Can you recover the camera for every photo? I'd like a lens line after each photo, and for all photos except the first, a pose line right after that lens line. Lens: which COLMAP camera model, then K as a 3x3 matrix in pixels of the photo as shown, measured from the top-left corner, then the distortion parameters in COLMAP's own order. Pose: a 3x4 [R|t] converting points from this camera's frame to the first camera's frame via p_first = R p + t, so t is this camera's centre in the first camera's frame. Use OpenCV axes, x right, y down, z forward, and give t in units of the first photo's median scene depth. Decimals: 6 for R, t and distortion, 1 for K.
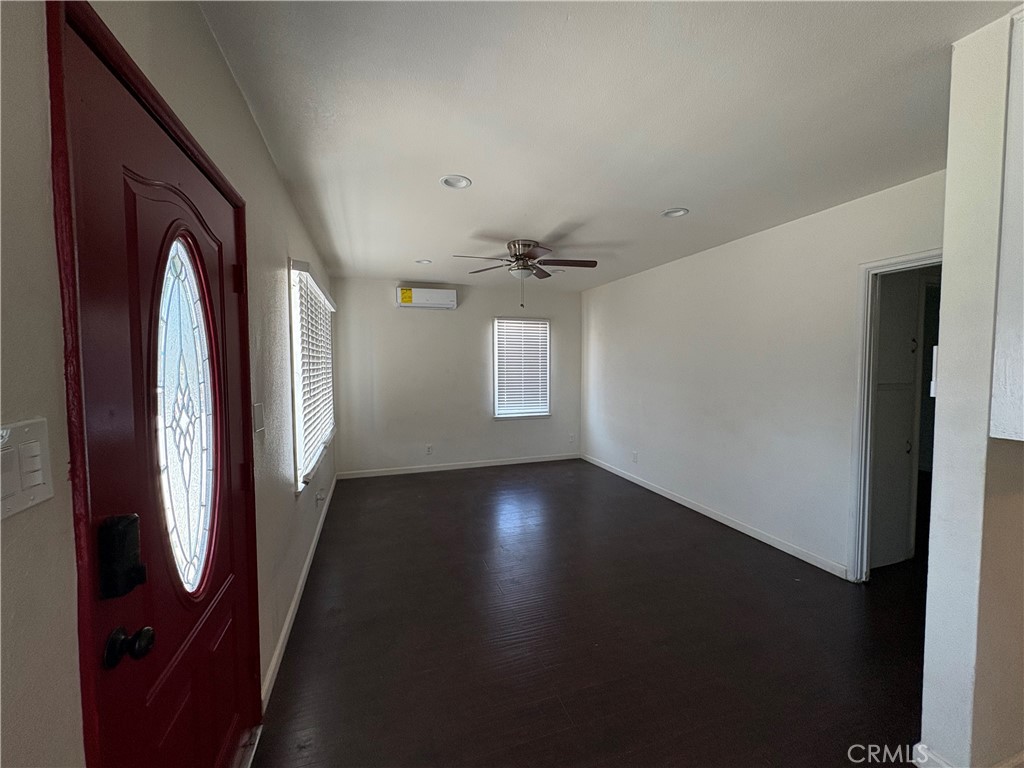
lens RADIAL K [[414.0, 0, 512.0], [0, 414.0, 384.0], [0, 0, 1]] dist [0.001063, 0.000578]
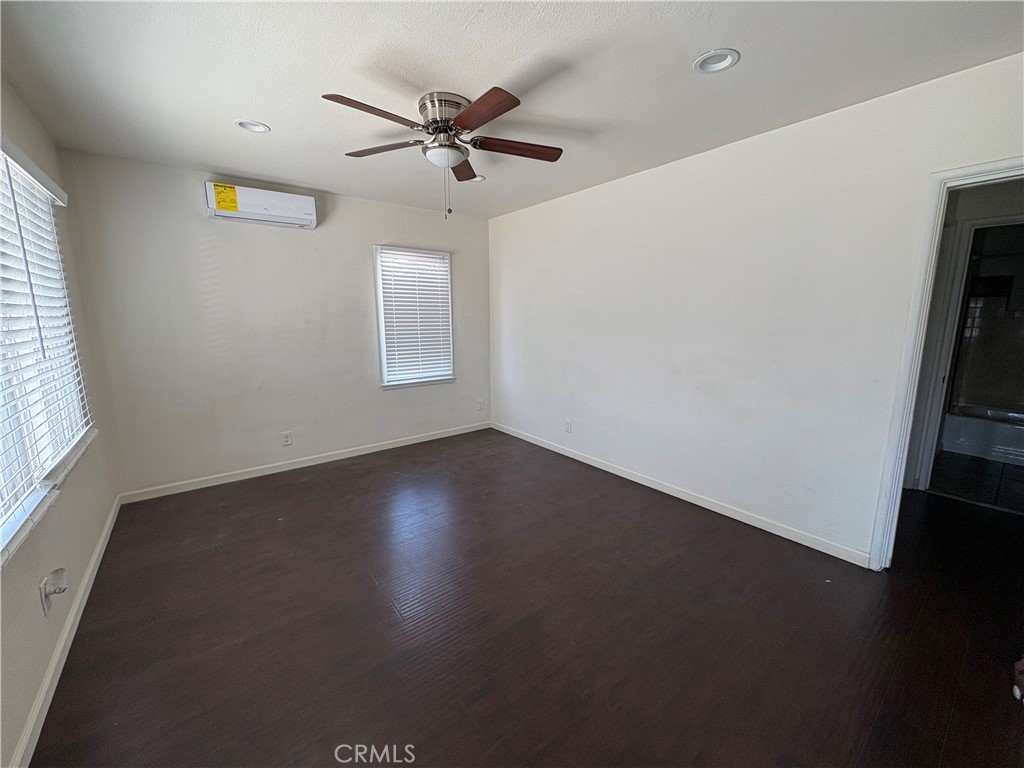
lens RADIAL K [[414.0, 0, 512.0], [0, 414.0, 384.0], [0, 0, 1]] dist [0.001063, 0.000578]
pose [[0.944418, -0.054049, 0.324275, -0.069521], [0.016018, 0.992786, 0.118821, -0.006547], [-0.328357, -0.107022, 0.938471, 0.260375]]
